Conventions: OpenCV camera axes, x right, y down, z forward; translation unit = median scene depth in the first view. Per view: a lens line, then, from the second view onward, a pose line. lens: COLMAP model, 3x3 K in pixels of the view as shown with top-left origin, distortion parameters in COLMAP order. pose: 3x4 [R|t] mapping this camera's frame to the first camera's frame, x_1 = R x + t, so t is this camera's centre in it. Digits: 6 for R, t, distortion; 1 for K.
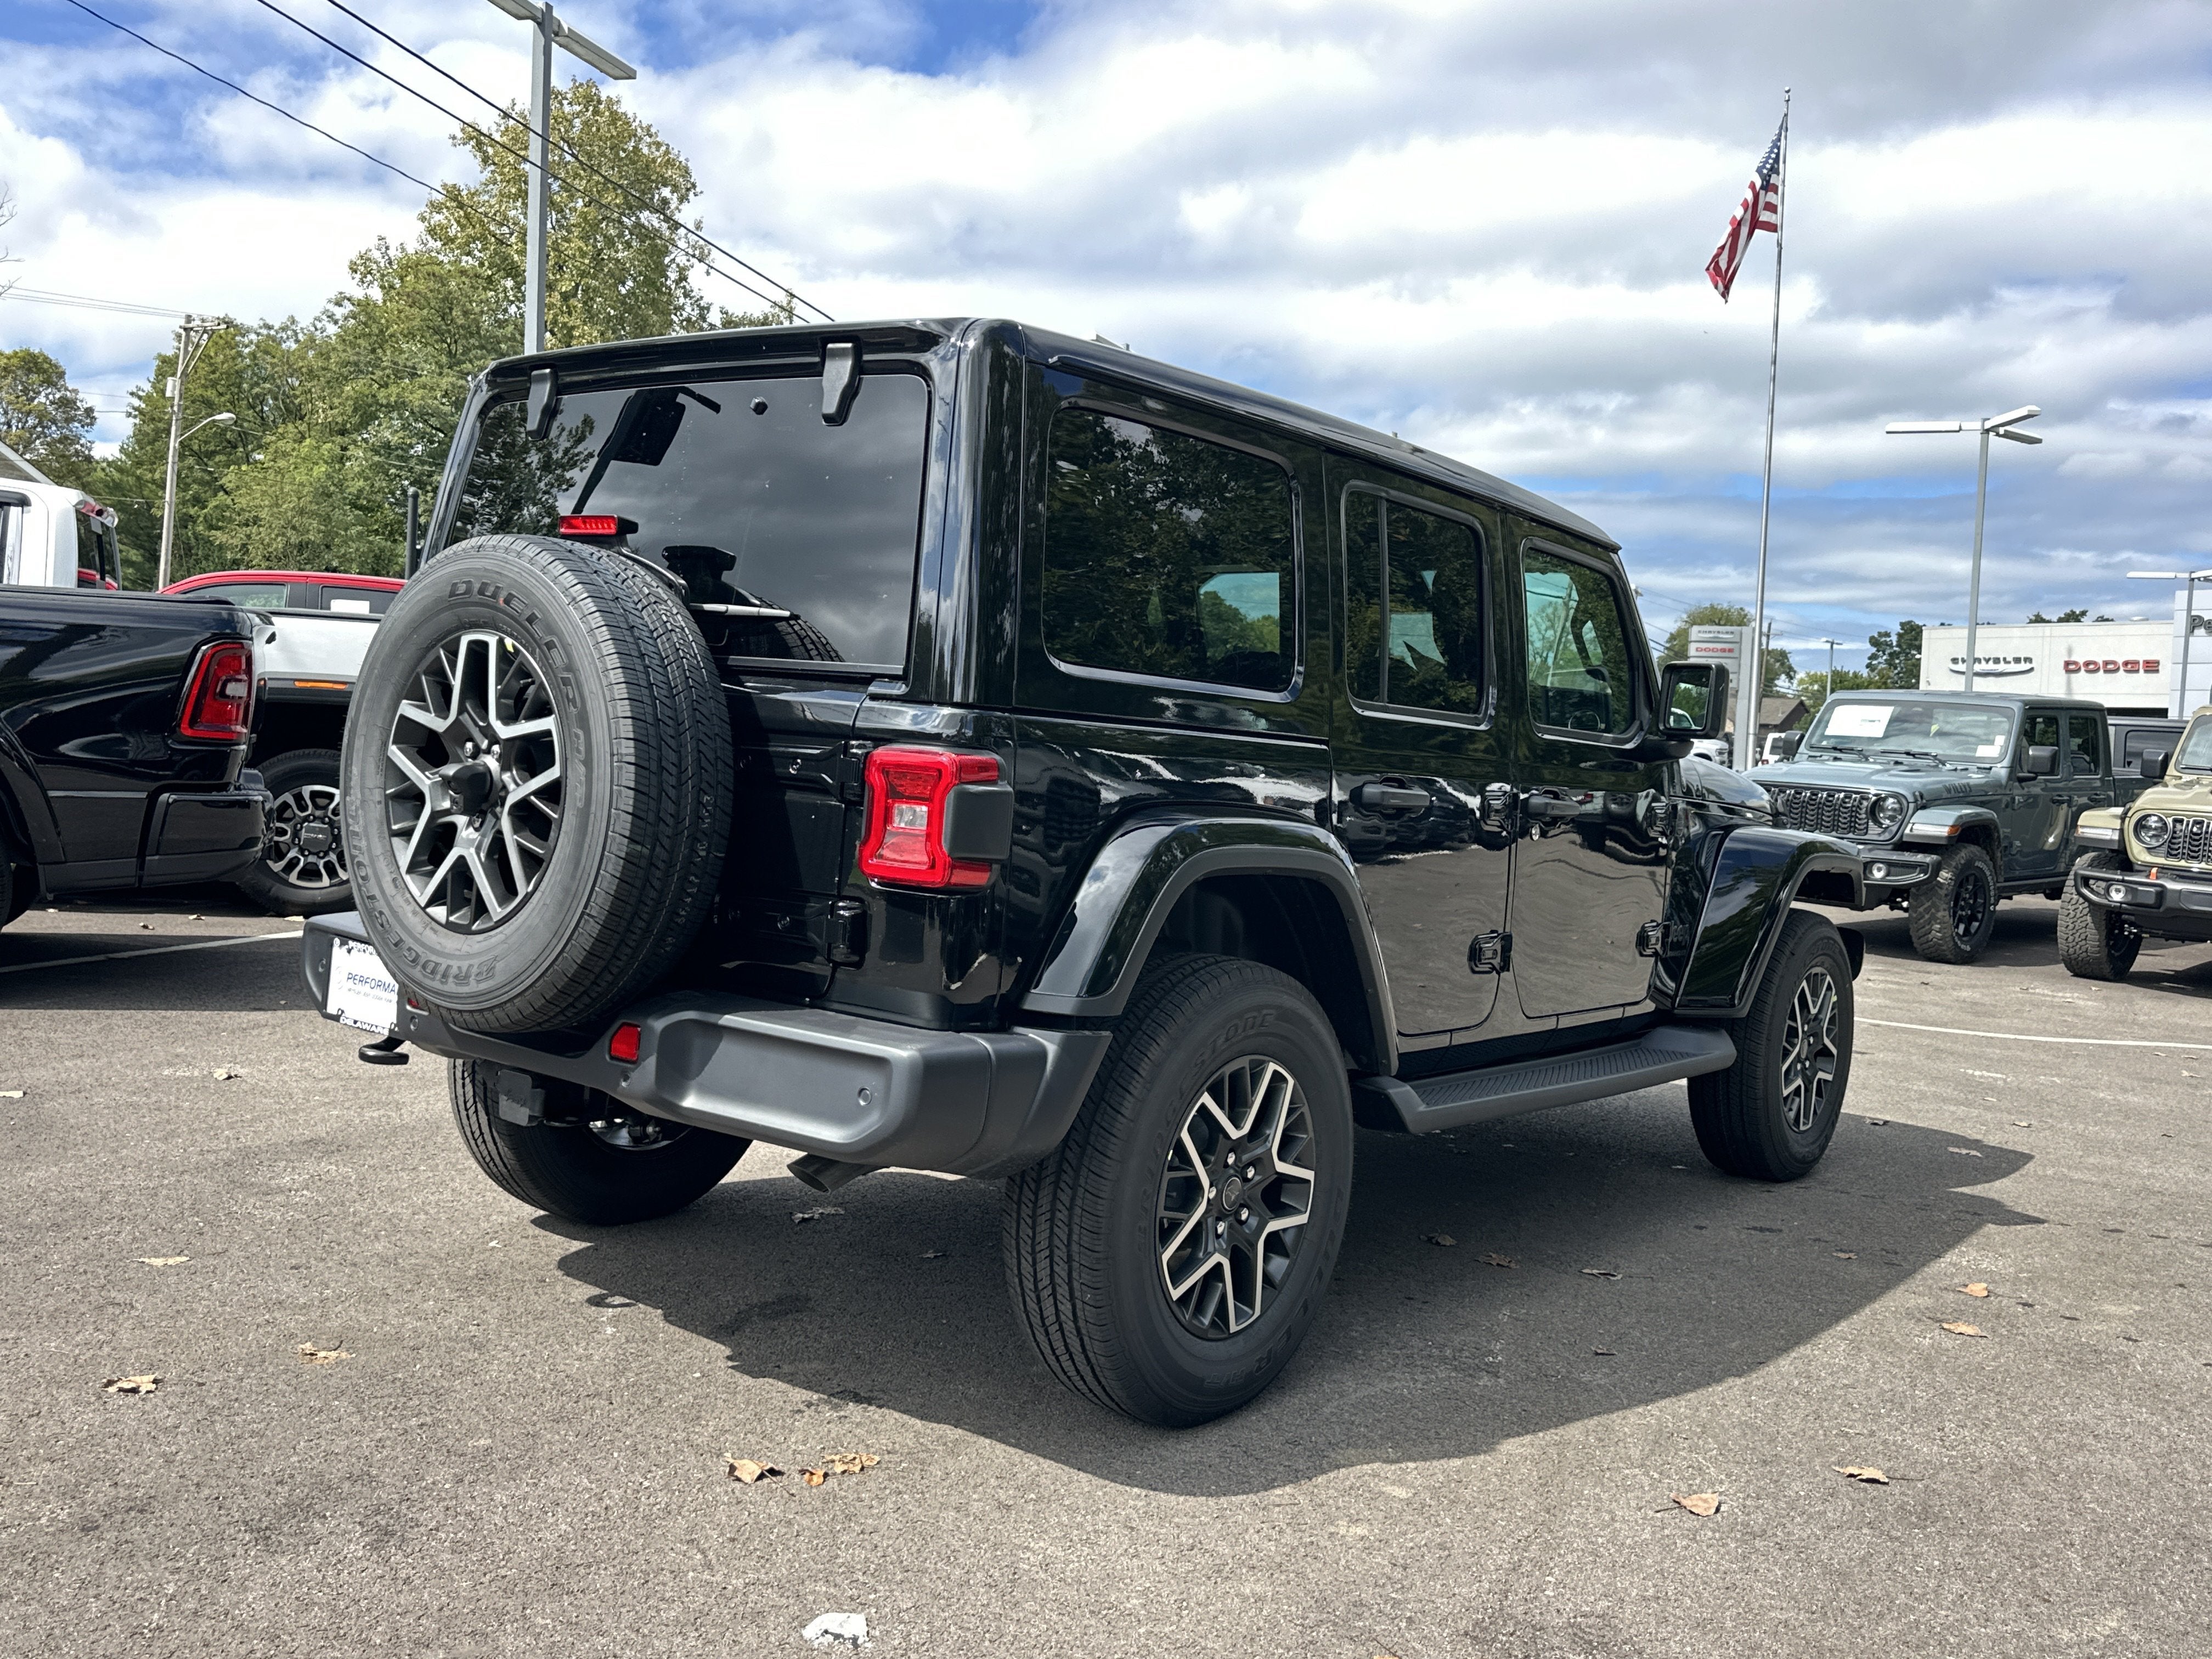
lens RADIAL K [[1908.1, 0, 1111.2], [0, 1908.1, 844.2], [0, 0, 1]] dist [0.175770, -0.388157]
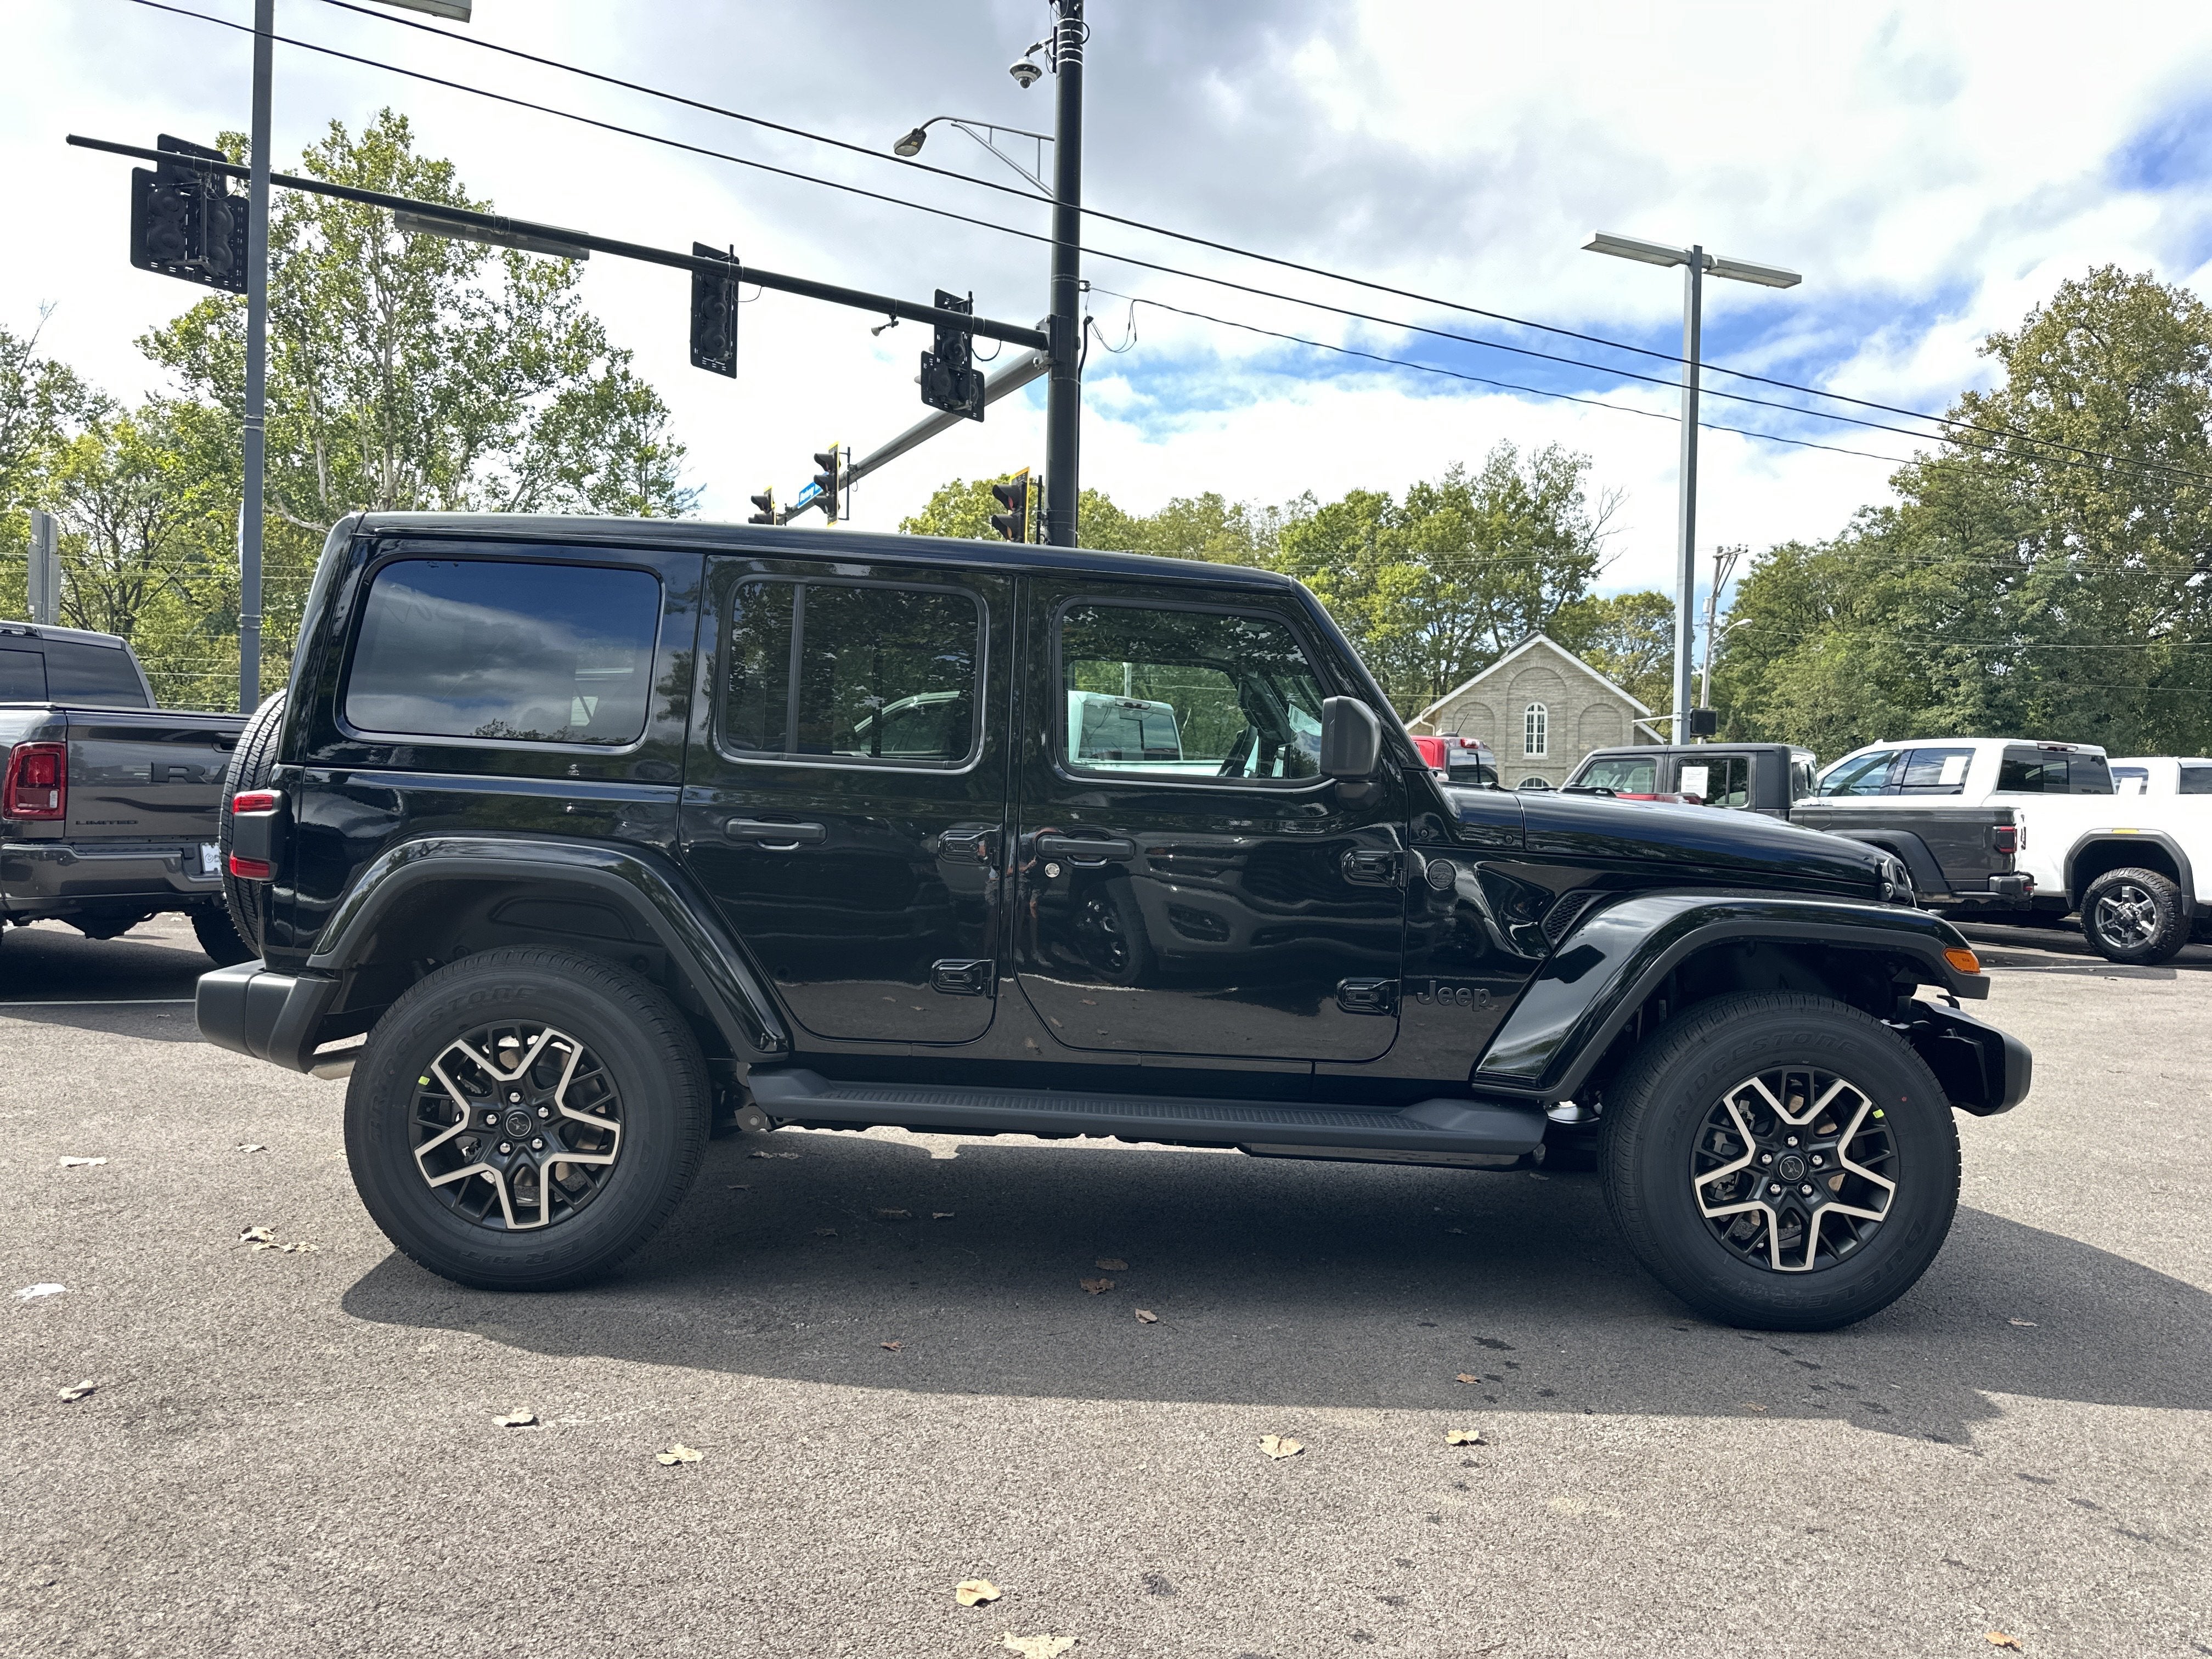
lens RADIAL K [[1575.1, 0, 1078.6], [0, 1575.1, 878.7], [0, 0, 1]] dist [0.072067, -0.111267]
pose [[0.616310, -0.009436, -0.787447, 1.191288], [-0.038005, 0.998407, -0.041710, 0.044973], [0.786586, 0.055633, 0.614969, 0.632862]]
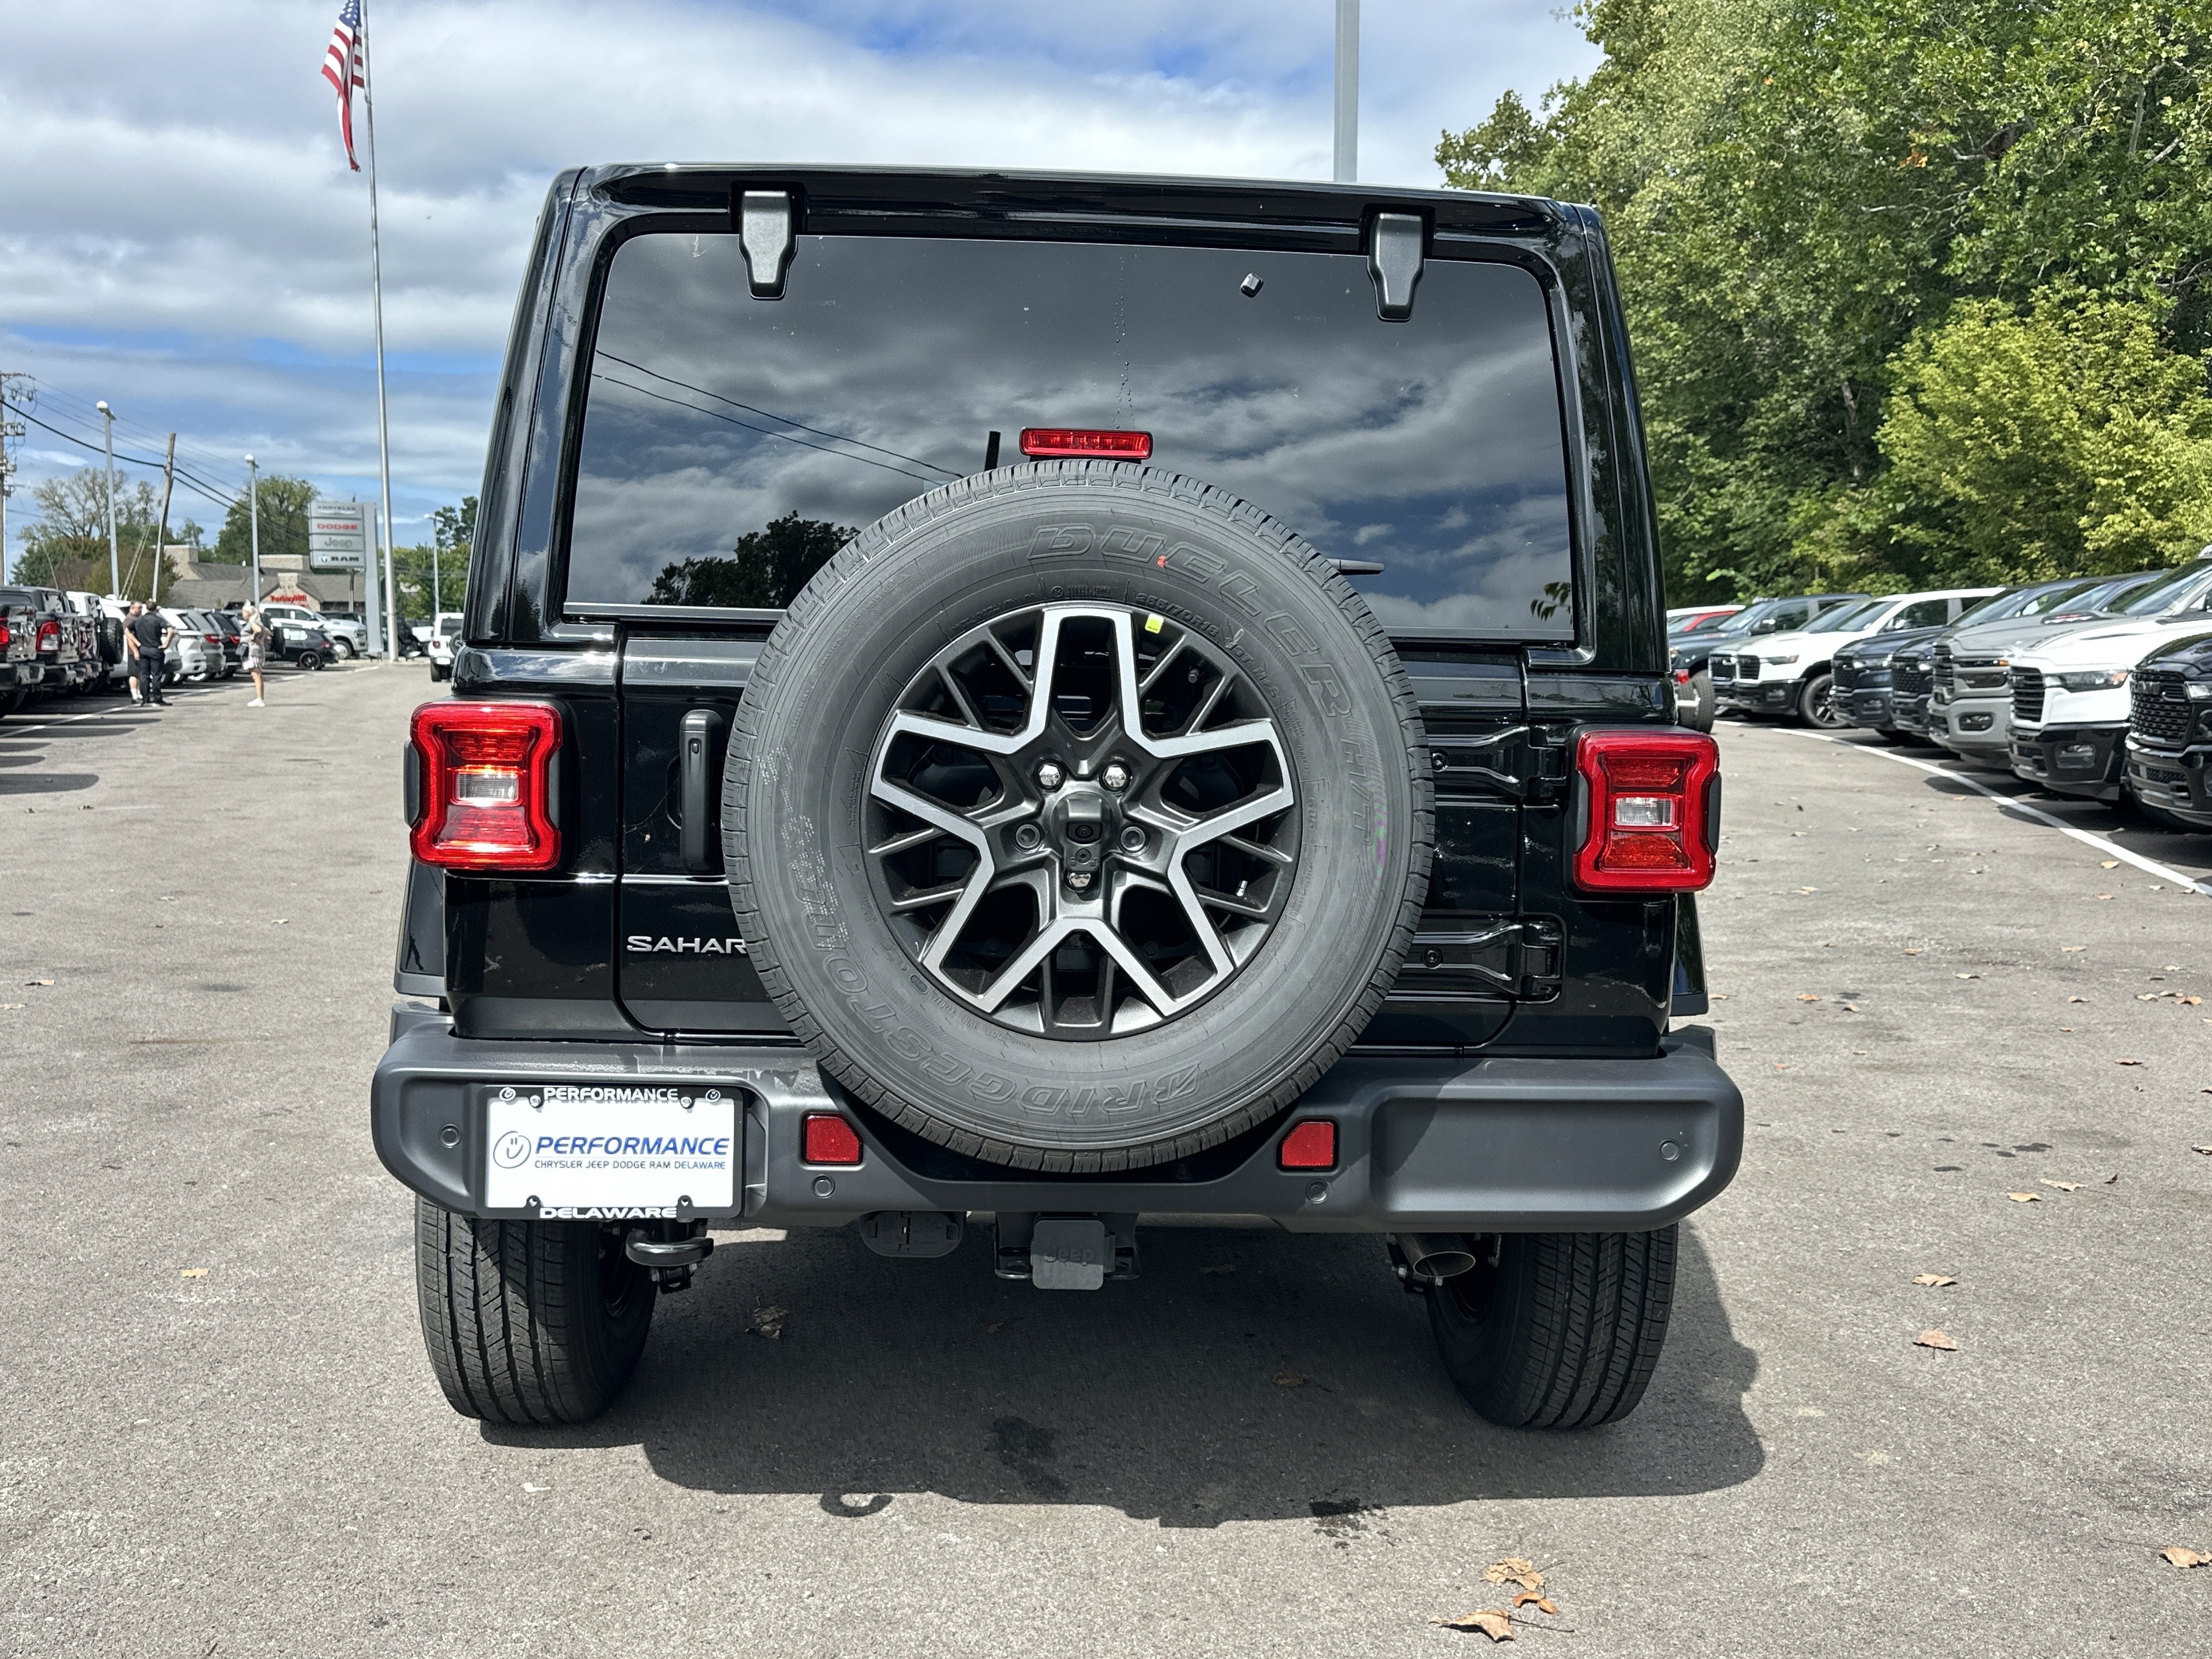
lens RADIAL K [[1891.9, 0, 1101.0], [0, 1891.9, 865.5], [0, 0, 1]] dist [0.125100, -0.198111]
pose [[0.754081, -0.119319, 0.645852, -0.718721], [0.069808, 0.992350, 0.101827, -0.080637], [-0.653061, -0.031700, 0.756642, 0.456291]]
